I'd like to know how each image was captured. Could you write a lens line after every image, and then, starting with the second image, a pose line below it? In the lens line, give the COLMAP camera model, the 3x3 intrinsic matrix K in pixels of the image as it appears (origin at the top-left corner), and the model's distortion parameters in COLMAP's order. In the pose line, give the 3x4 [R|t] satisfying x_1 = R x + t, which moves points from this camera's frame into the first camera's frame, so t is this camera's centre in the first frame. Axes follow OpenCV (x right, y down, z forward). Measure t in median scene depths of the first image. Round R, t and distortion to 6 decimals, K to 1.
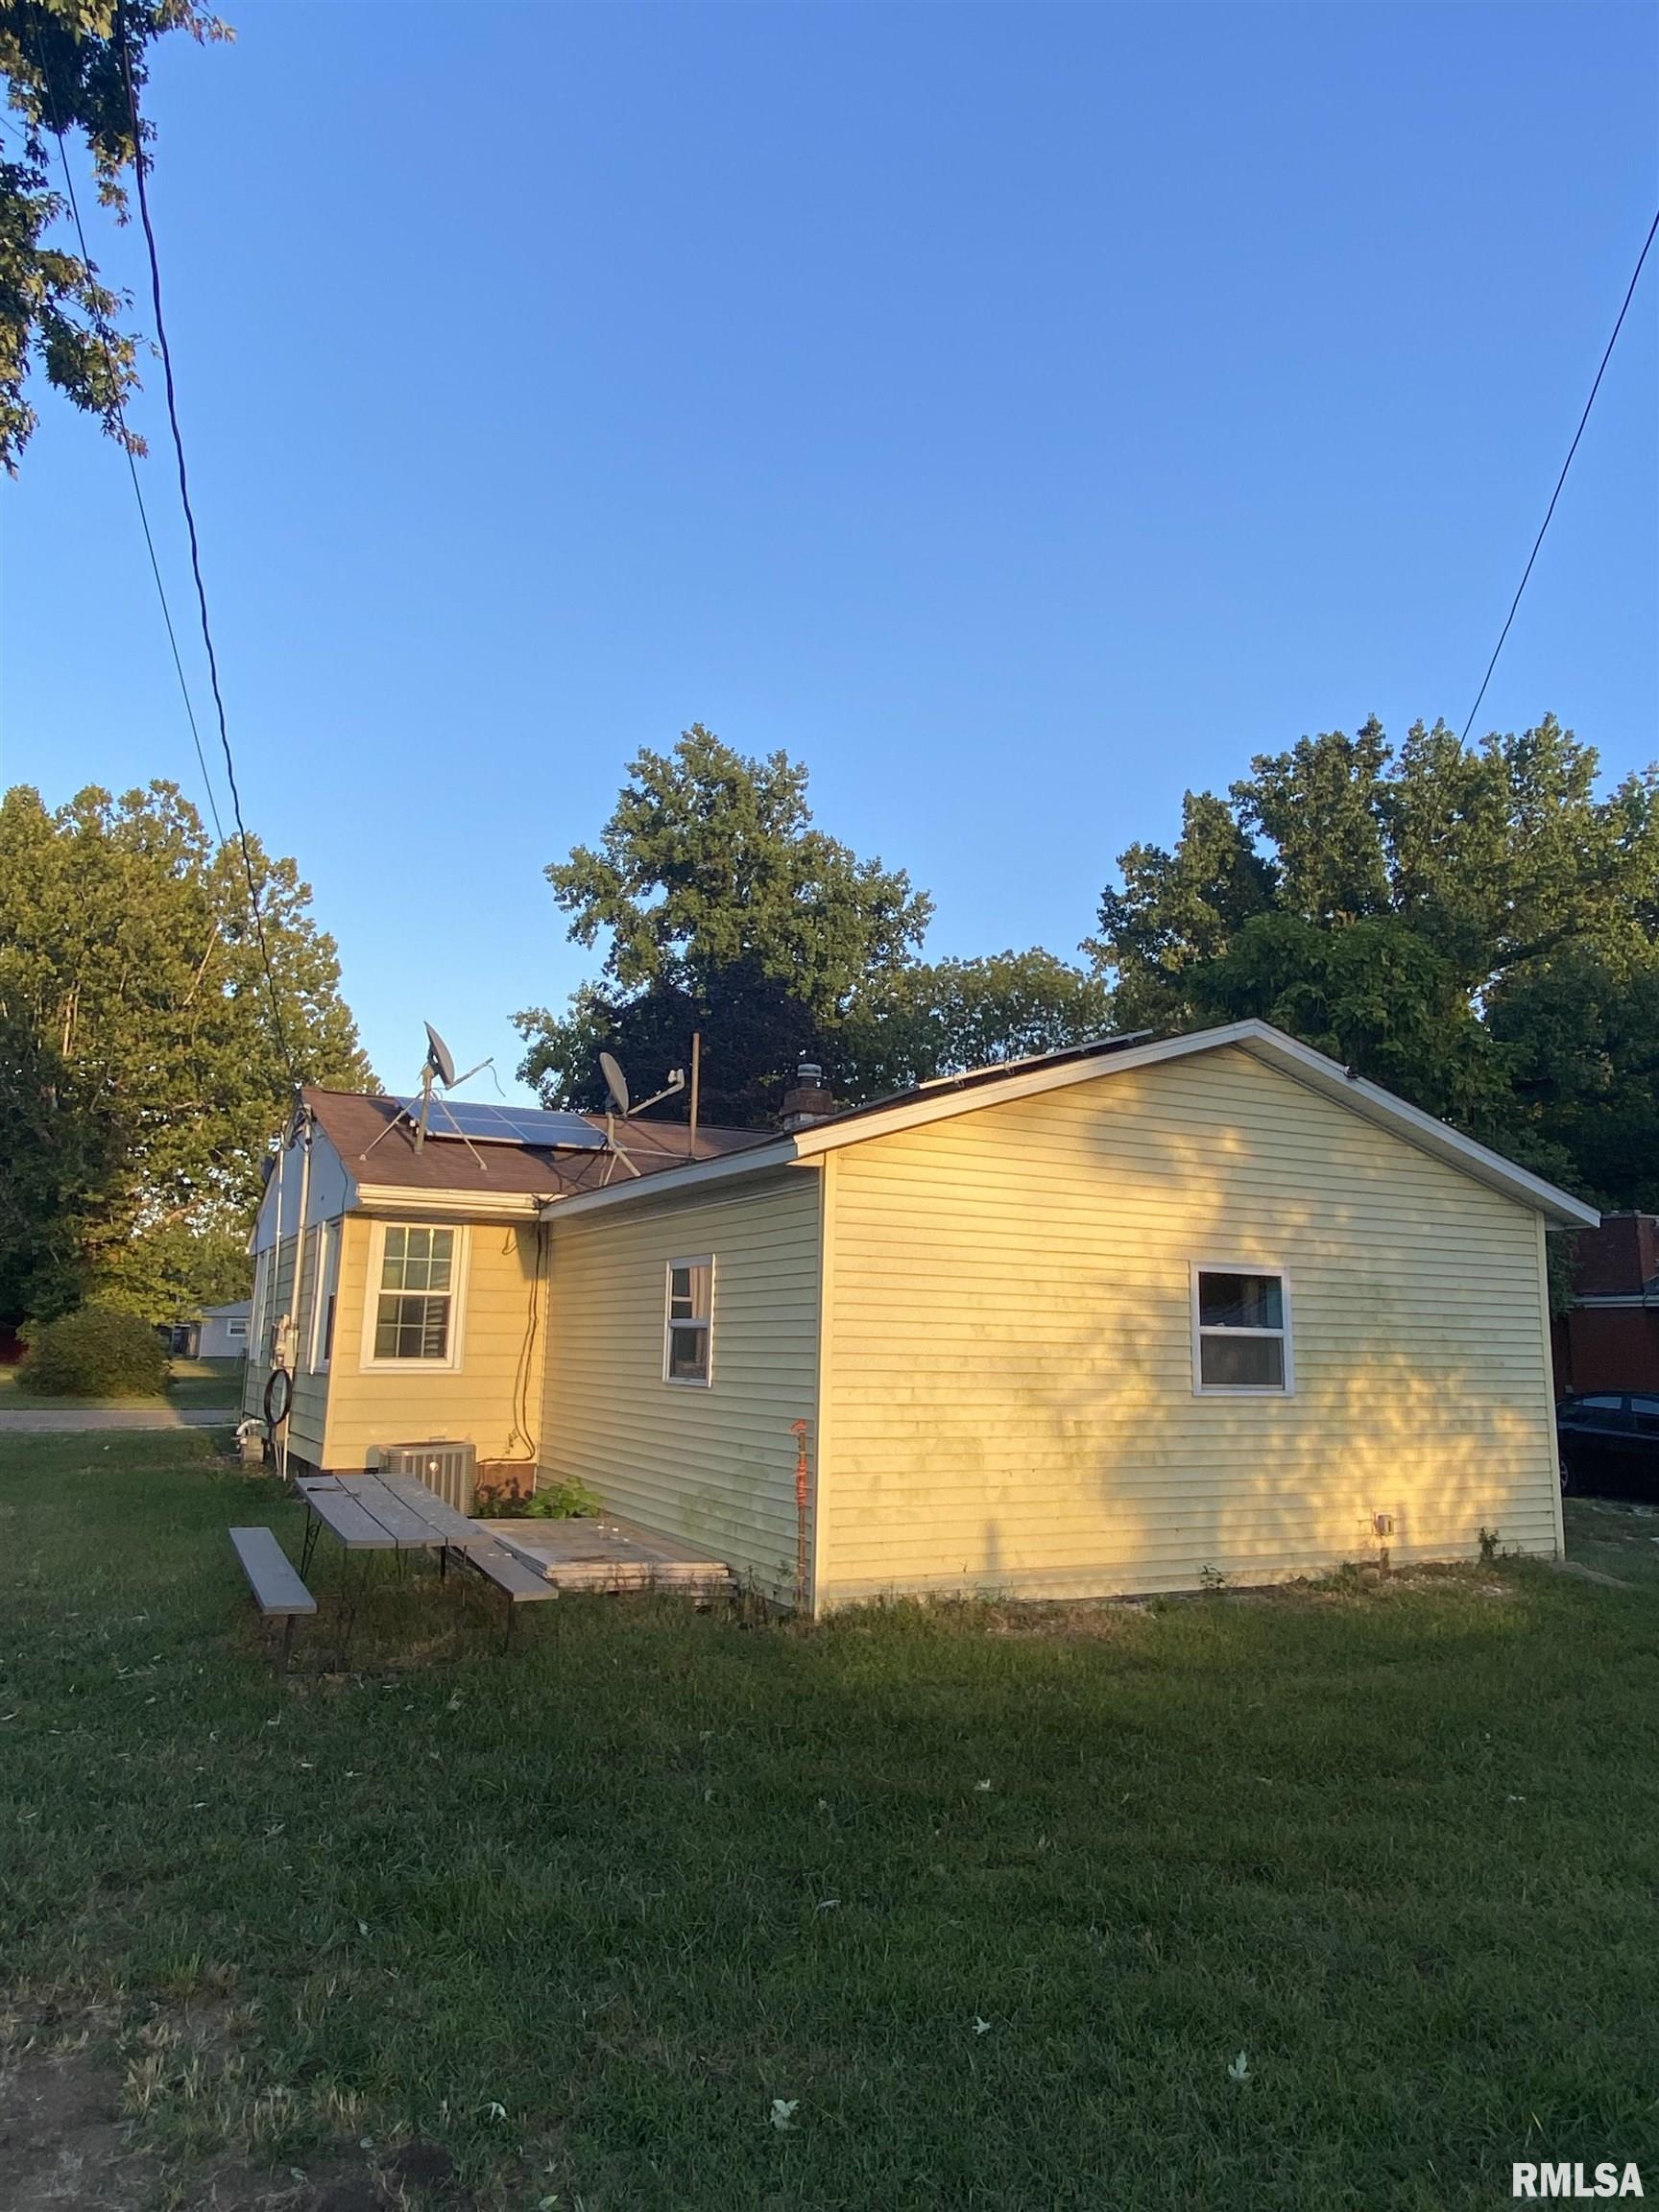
lens RADIAL K [[1425.4, 0, 832.0], [0, 1425.4, 1097.8], [0, 0, 1]] dist [0.049847, 0.001068]
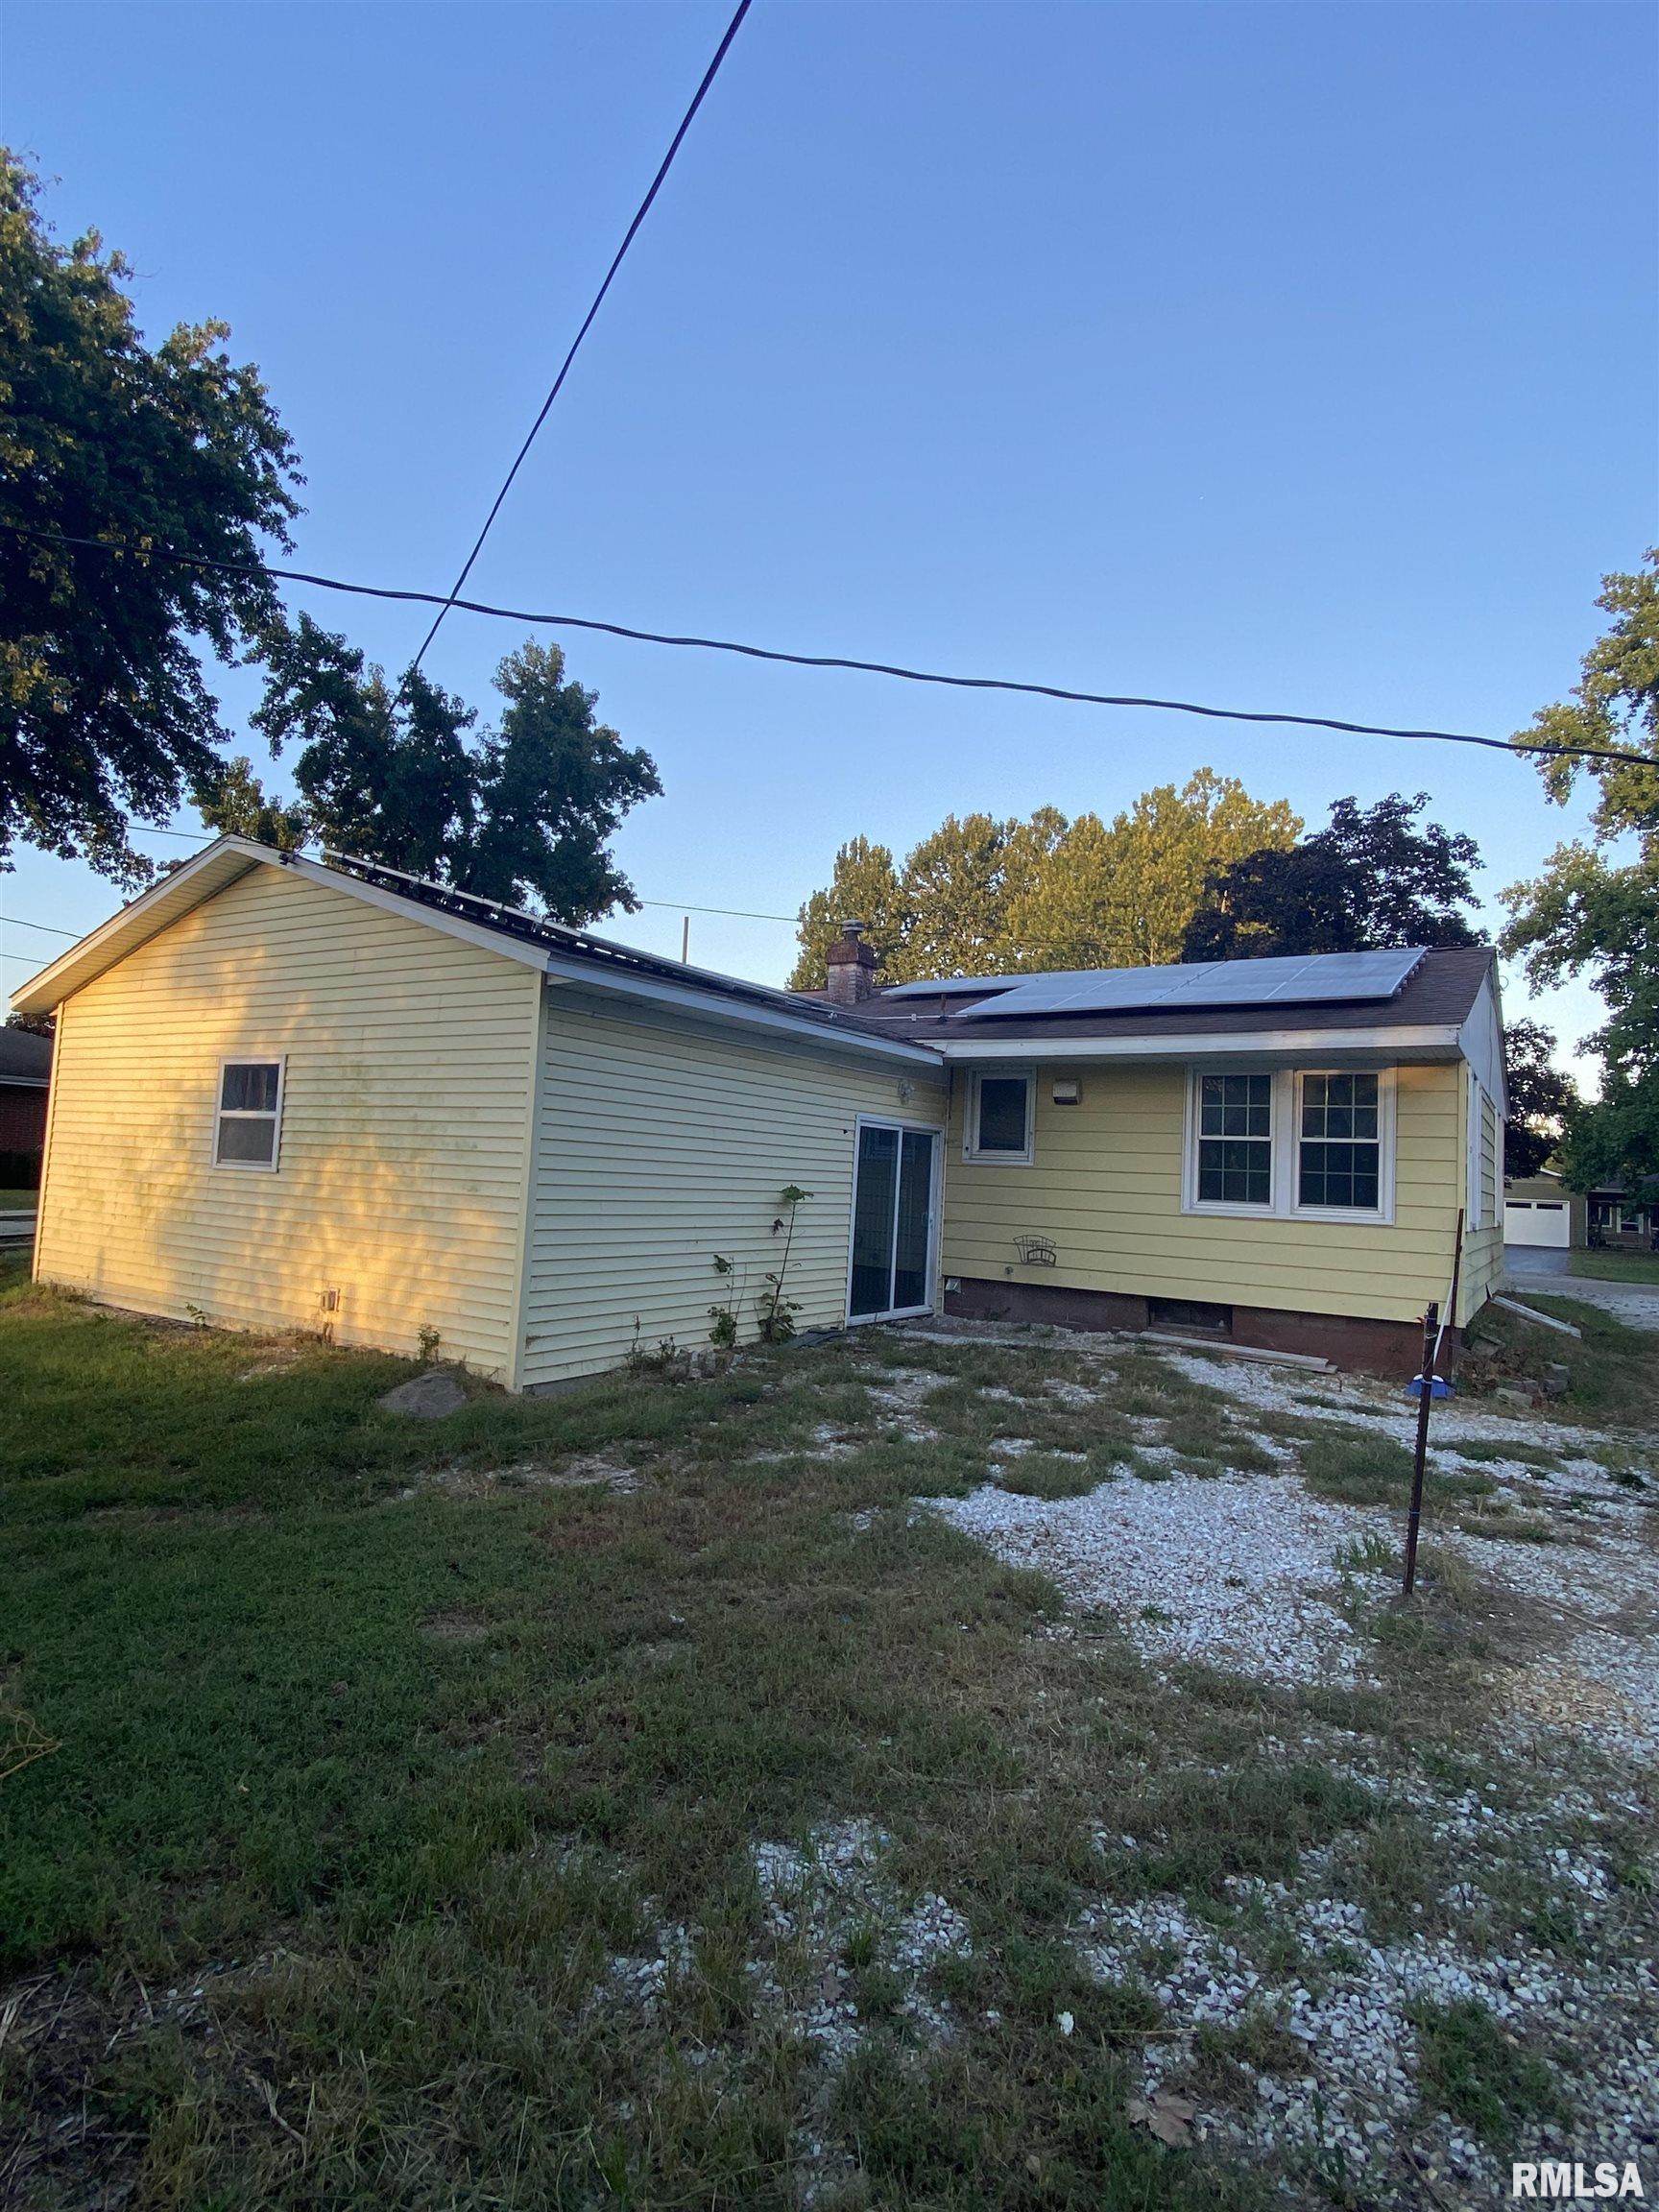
lens RADIAL K [[1104.5, 0, 830.8], [0, 1104.5, 1109.8], [0, 0, 1]] dist [-0.000652, -0.000086]
pose [[0.514753, -0.041752, -0.856321, 1.210760], [0.111491, 0.993592, 0.018575, 0.186073], [0.850058, -0.105034, 0.516109, 0.902949]]
